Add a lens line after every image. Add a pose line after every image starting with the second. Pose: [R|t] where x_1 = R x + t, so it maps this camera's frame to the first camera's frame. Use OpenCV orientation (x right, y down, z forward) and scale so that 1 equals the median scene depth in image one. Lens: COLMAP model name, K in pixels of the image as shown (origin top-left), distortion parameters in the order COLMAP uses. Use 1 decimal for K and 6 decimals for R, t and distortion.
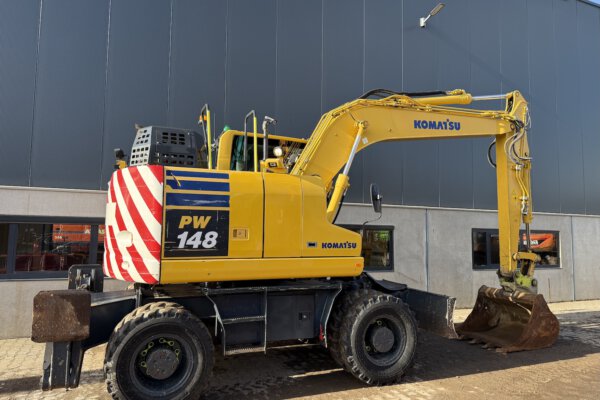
lens RADIAL K [[420.3, 0, 297.6], [0, 420.3, 201.7], [0, 0, 1]] dist [0.084626, -0.110610]
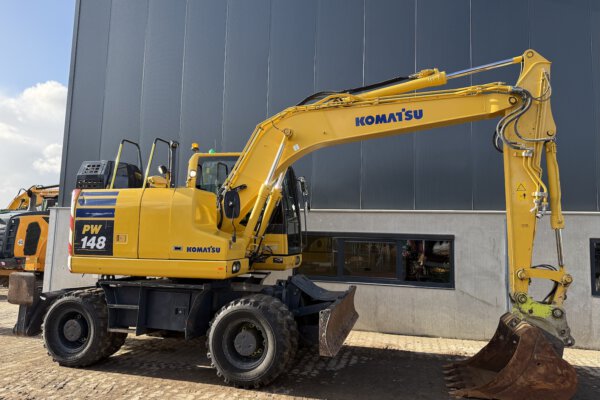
lens RADIAL K [[420.3, 0, 297.6], [0, 420.3, 201.7], [0, 0, 1]] dist [0.084626, -0.110610]
pose [[0.799908, -0.050028, -0.598034, 0.936776], [0.031112, 0.998636, -0.041926, 0.031836], [0.599316, 0.014931, 0.800374, 0.256057]]
